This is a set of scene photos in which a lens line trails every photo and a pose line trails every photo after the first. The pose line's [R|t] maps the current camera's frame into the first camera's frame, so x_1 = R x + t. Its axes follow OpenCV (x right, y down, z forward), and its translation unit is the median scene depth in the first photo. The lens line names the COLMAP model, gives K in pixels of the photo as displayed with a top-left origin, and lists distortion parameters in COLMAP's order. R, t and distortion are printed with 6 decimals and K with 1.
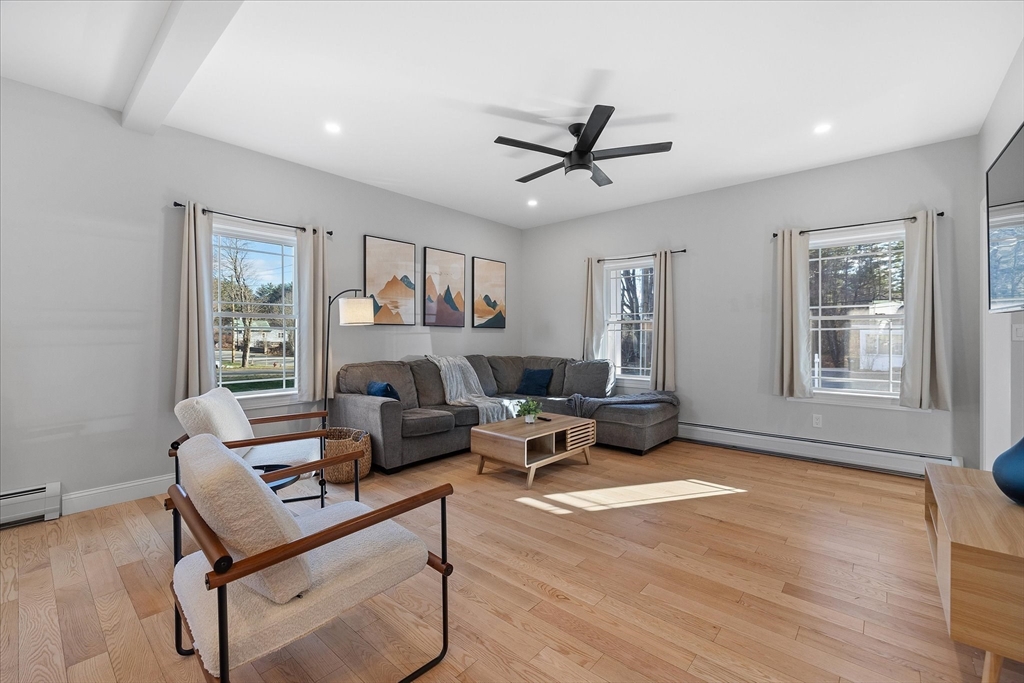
lens RADIAL K [[428.1, 0, 512.0], [0, 428.1, 339.3], [0, 0, 1]] dist [0.000589, 0.000106]
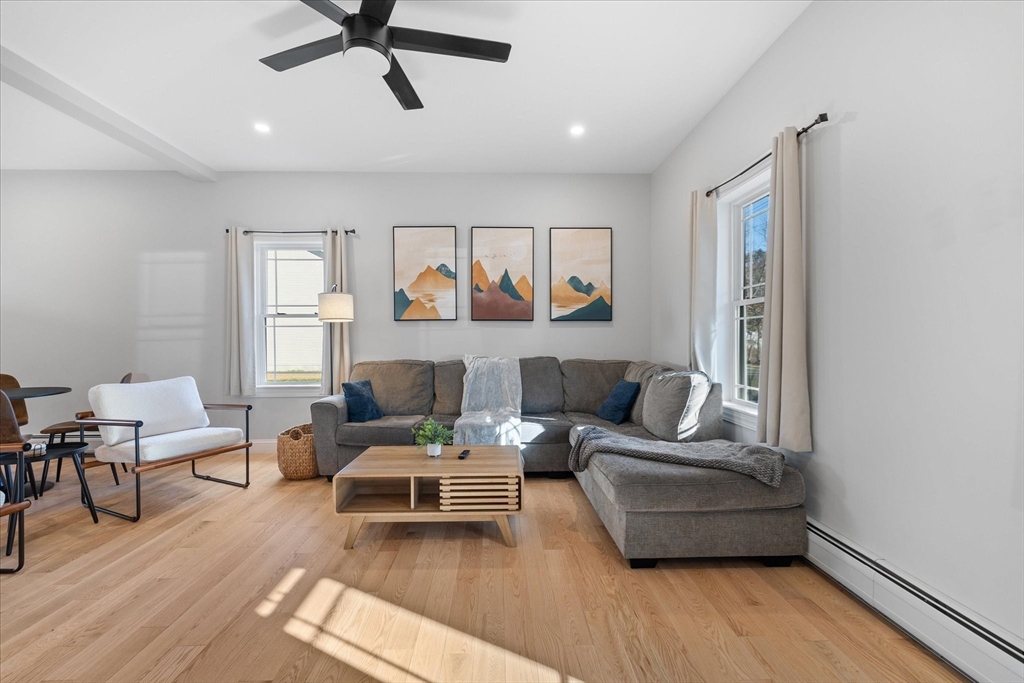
lens RADIAL K [[434.6, 0, 514.1], [0, 434.6, 346.3], [0, 0, 1]] dist [0.000309, 0.000000]
pose [[0.683123, 0.010291, -0.730231, 0.527667], [0.000949, 0.999887, 0.014979, 0.007868], [0.730303, -0.010926, 0.683036, 0.513321]]
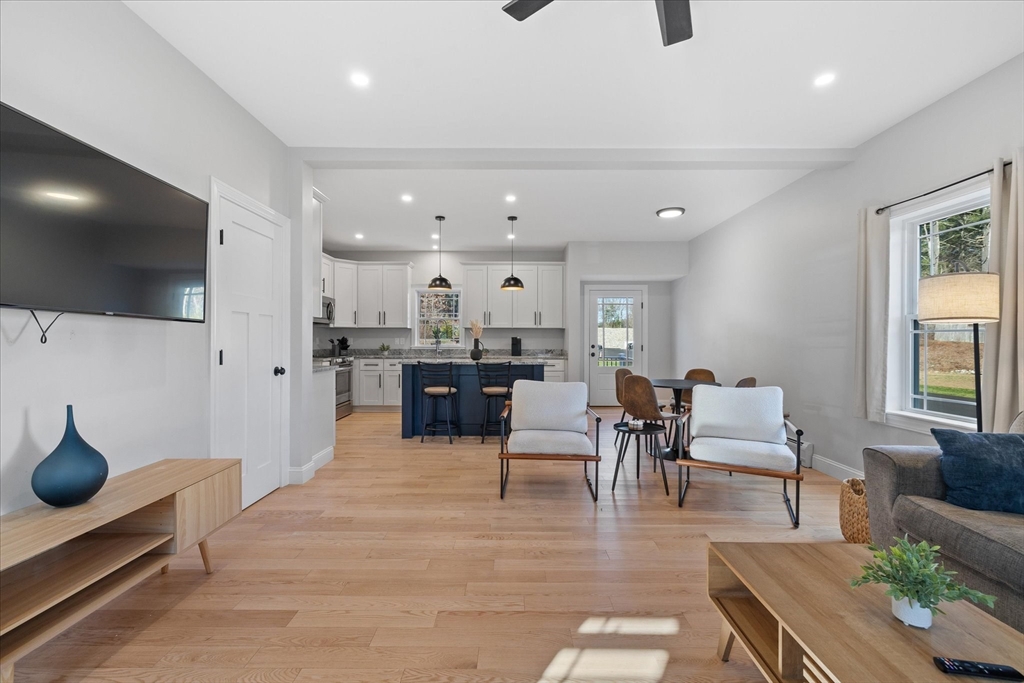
lens RADIAL K [[428.1, 0, 512.0], [0, 428.1, 339.3], [0, 0, 1]] dist [0.000589, 0.000106]
pose [[-0.755686, -0.003772, -0.654923, 0.383642], [-0.007617, 0.999966, 0.003030, -0.006297], [0.654890, 0.007278, -0.755689, 0.865606]]
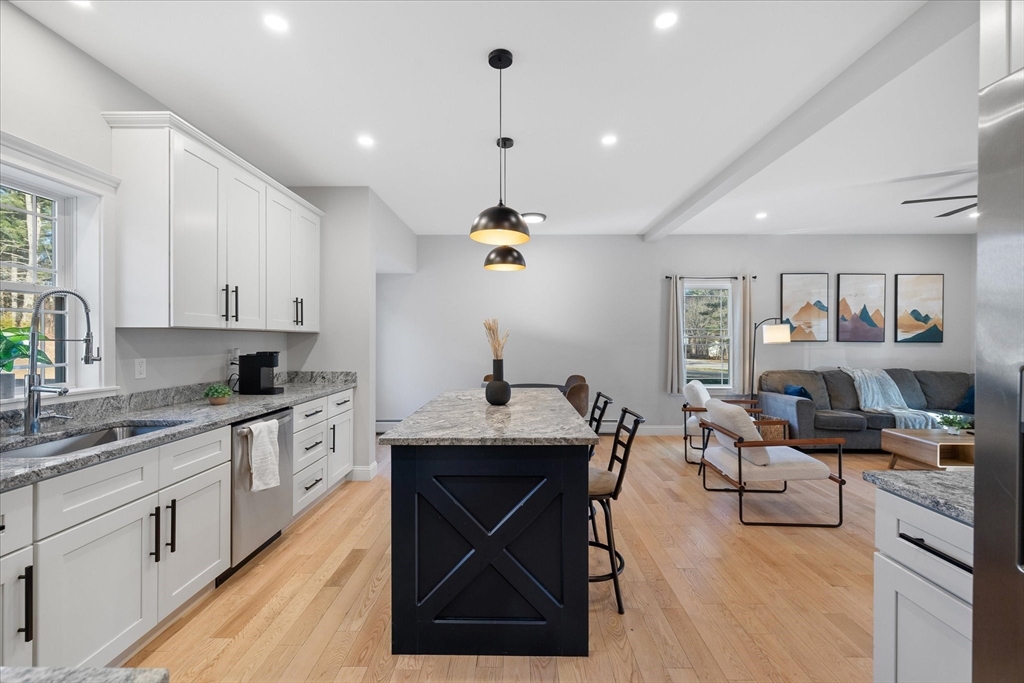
lens RADIAL K [[428.1, 0, 512.0], [0, 428.1, 339.3], [0, 0, 1]] dist [0.000589, 0.000106]
pose [[0.646543, 0.000928, -0.762877, 0.122044], [-0.006760, 0.999967, -0.004512, -0.028660], [0.762847, 0.008074, 0.646528, -0.471348]]
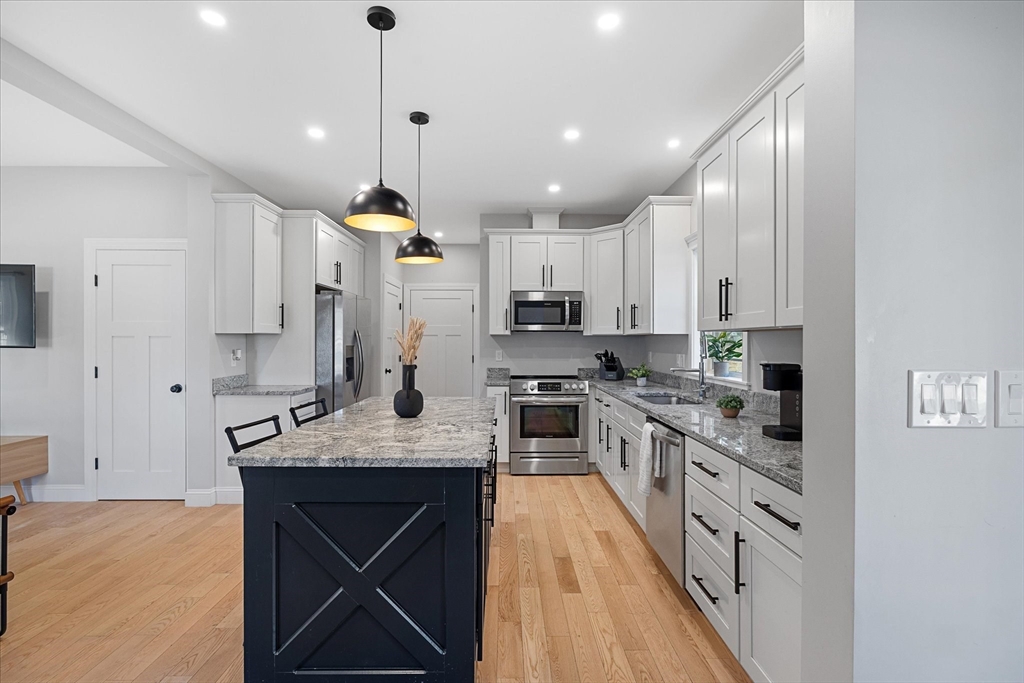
lens RADIAL K [[473.5, 0, 512.0], [0, 473.5, 341.5], [0, 0, 1]] dist [-0.001667, -0.000067]
pose [[-0.665548, -0.002359, 0.746351, -0.829041], [0.005449, 0.999953, 0.008020, -0.035114], [-0.746335, 0.009405, -0.665504, 0.168895]]
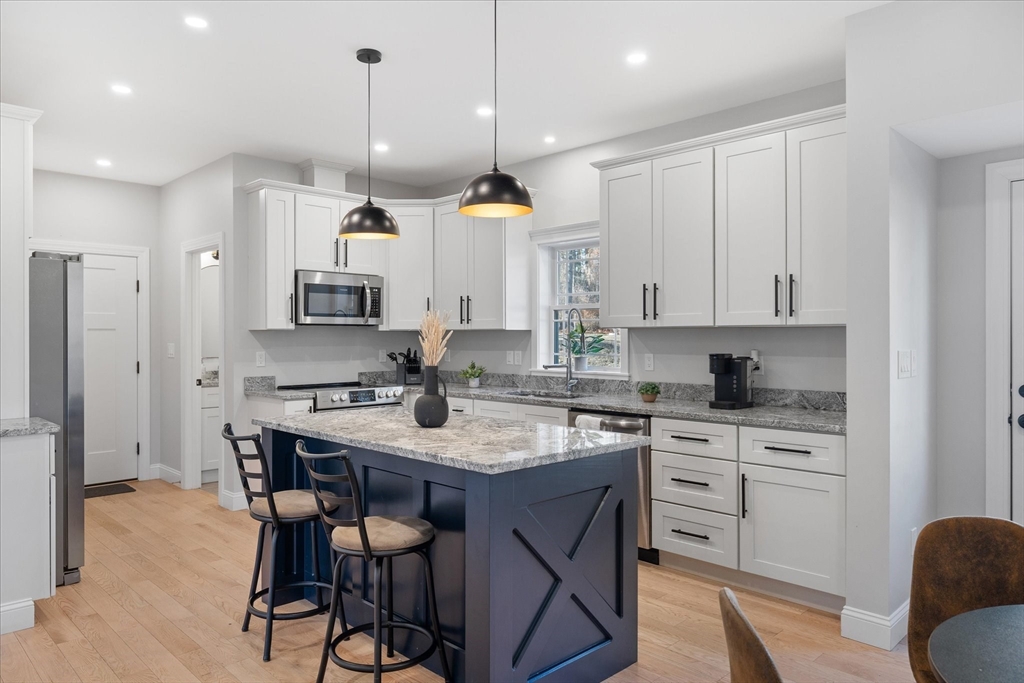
lens RADIAL K [[689.3, 0, 512.0], [0, 689.3, 341.5], [0, 0, 1]] dist [0.008879, 0.000312]
pose [[-0.996554, 0.000862, 0.082942, -0.470872], [0.002189, 0.999871, 0.015914, -0.039228], [-0.082918, 0.016041, -0.996427, 0.571619]]
